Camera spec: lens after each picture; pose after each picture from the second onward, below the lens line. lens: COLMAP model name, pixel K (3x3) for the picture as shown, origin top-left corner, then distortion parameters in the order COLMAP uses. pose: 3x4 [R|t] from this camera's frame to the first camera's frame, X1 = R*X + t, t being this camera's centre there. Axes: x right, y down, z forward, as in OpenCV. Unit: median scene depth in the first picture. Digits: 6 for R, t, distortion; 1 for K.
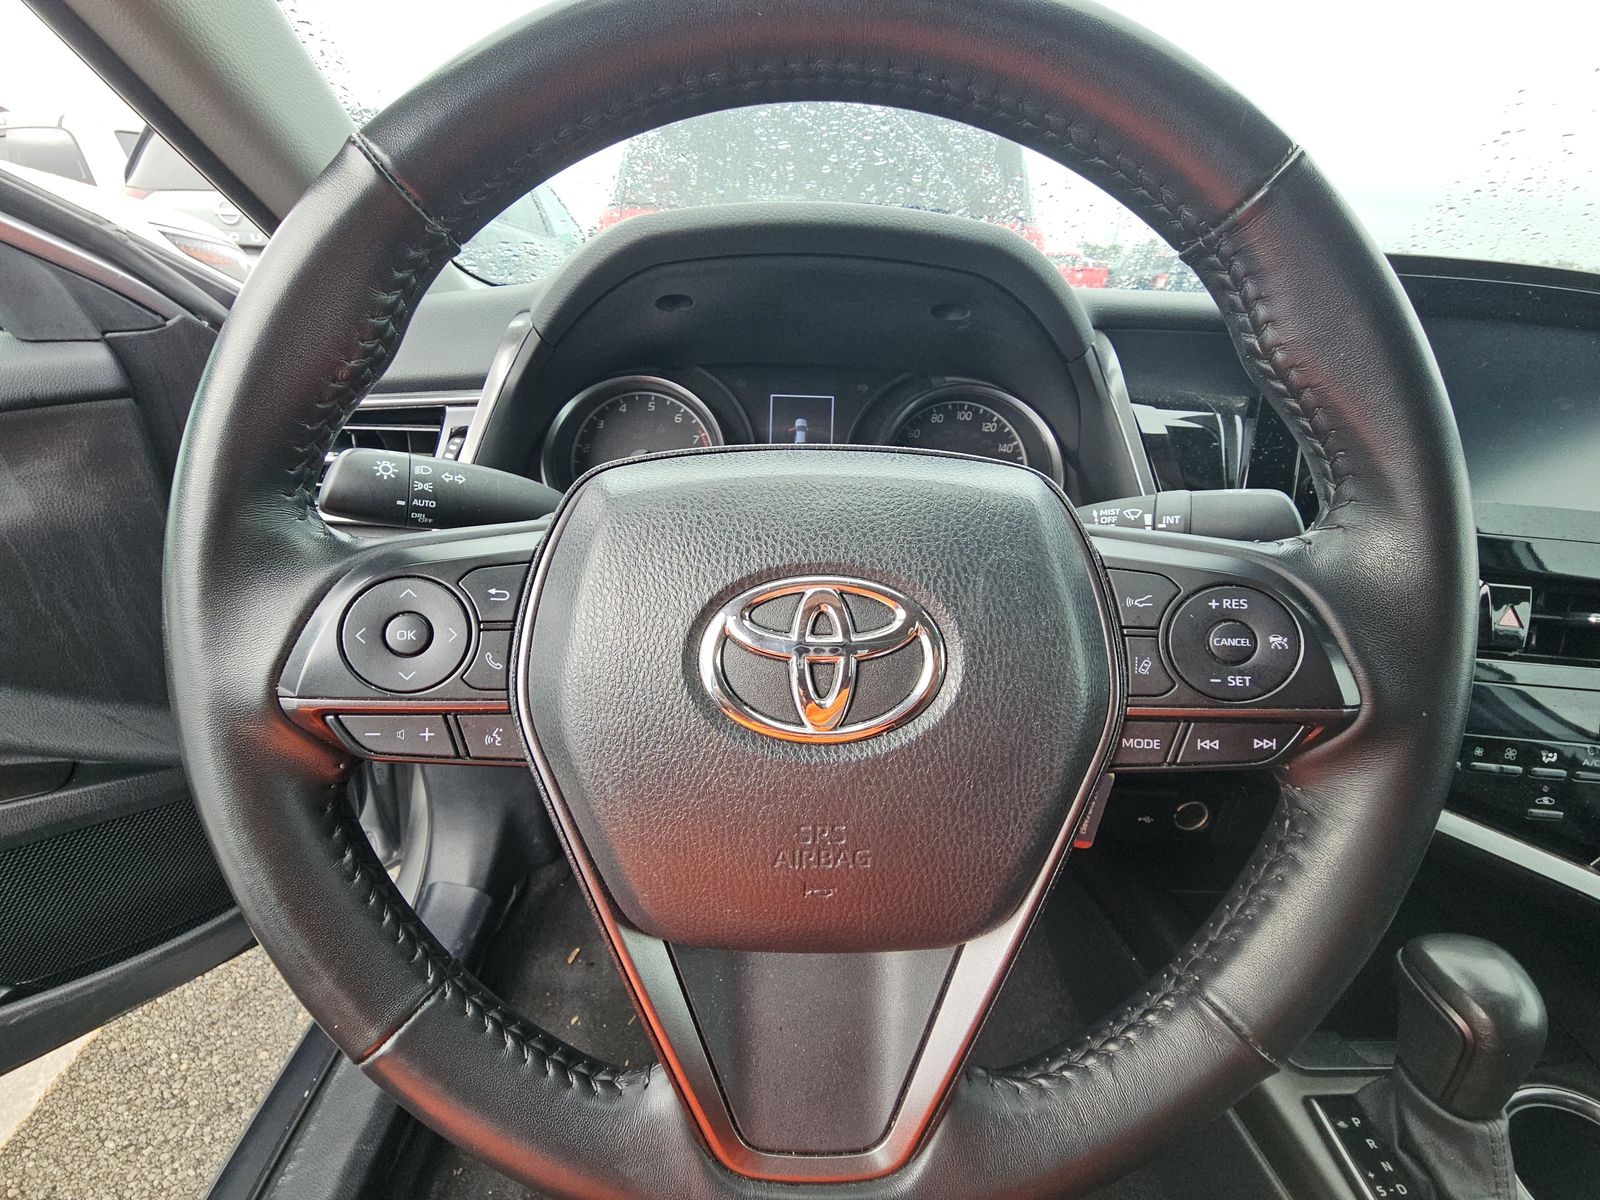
lens RADIAL K [[647.0, 0, 787.8], [0, 647.0, 613.6], [0, 0, 1]] dist [-0.003279, -0.000348]
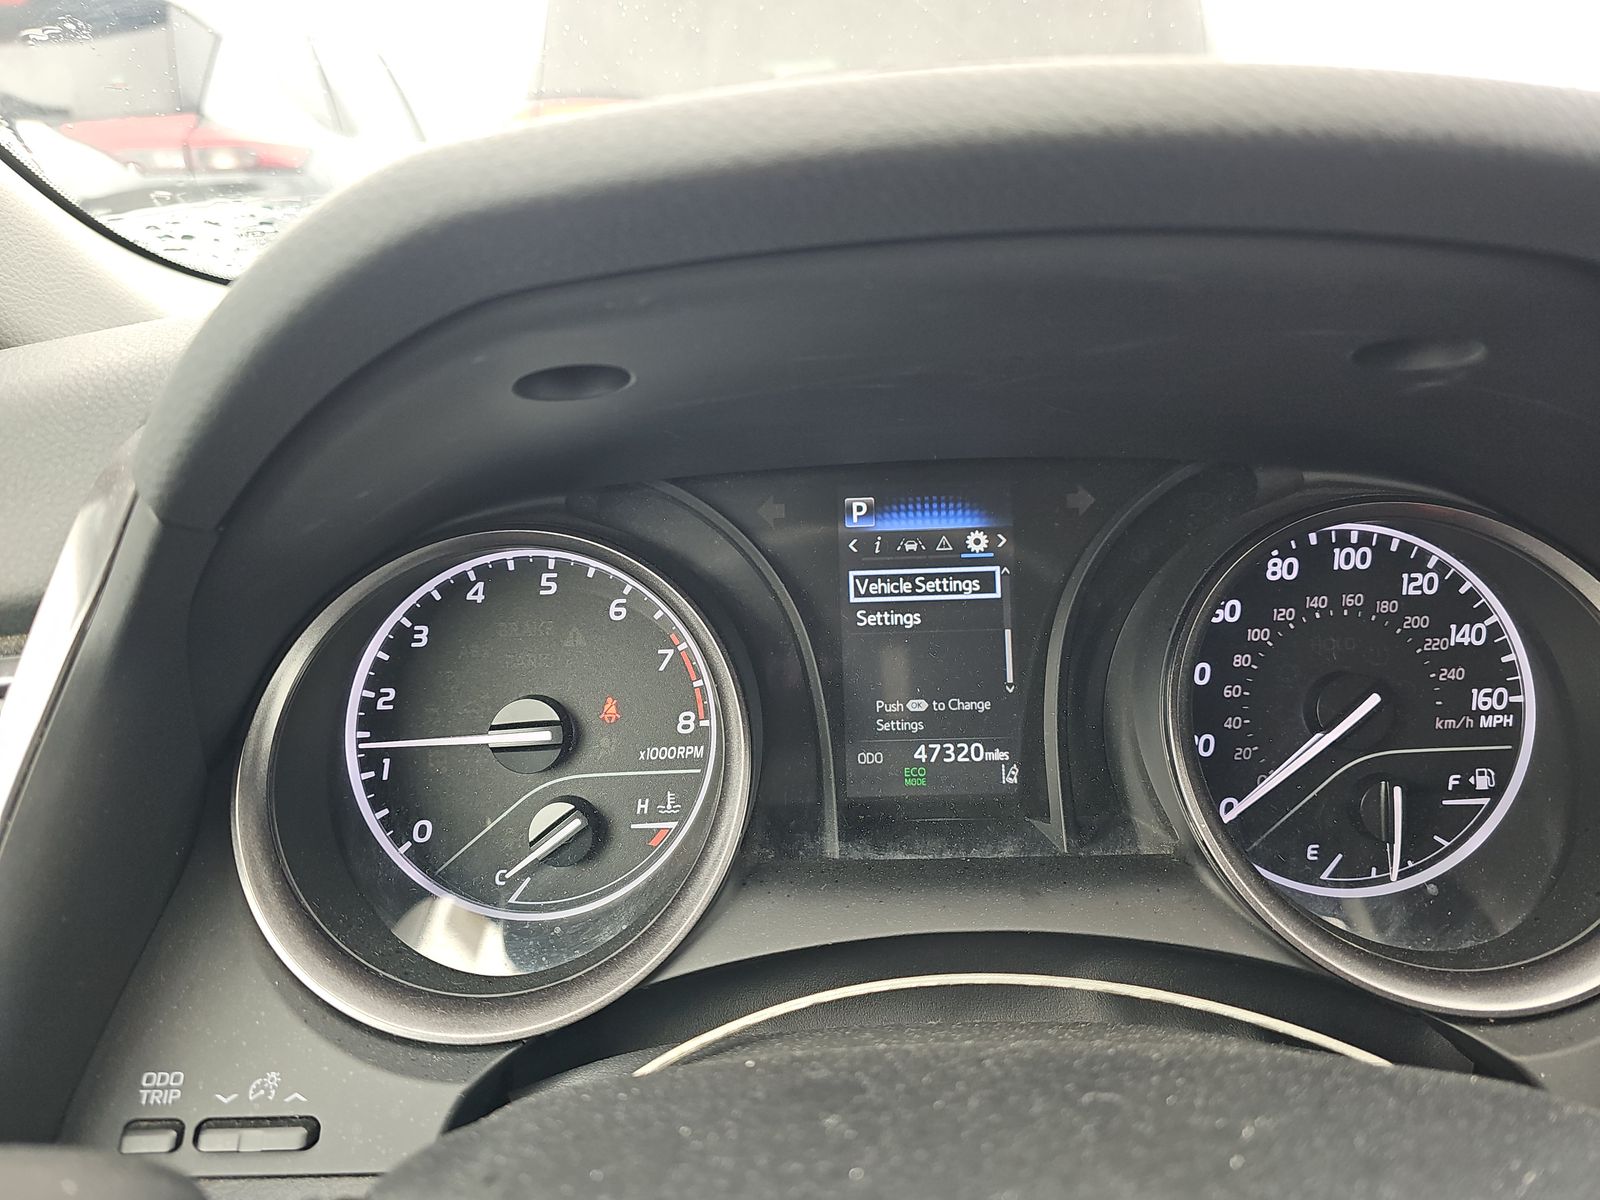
lens RADIAL K [[1081.7, 0, 805.7], [0, 1081.7, 595.5], [0, 0, 1]] dist [0.005664, 0.000968]
pose [[0.998143, -0.054523, -0.027176, -0.037127], [0.050910, 0.991535, -0.119444, -0.225687], [0.033459, 0.117838, 0.992469, 0.351205]]
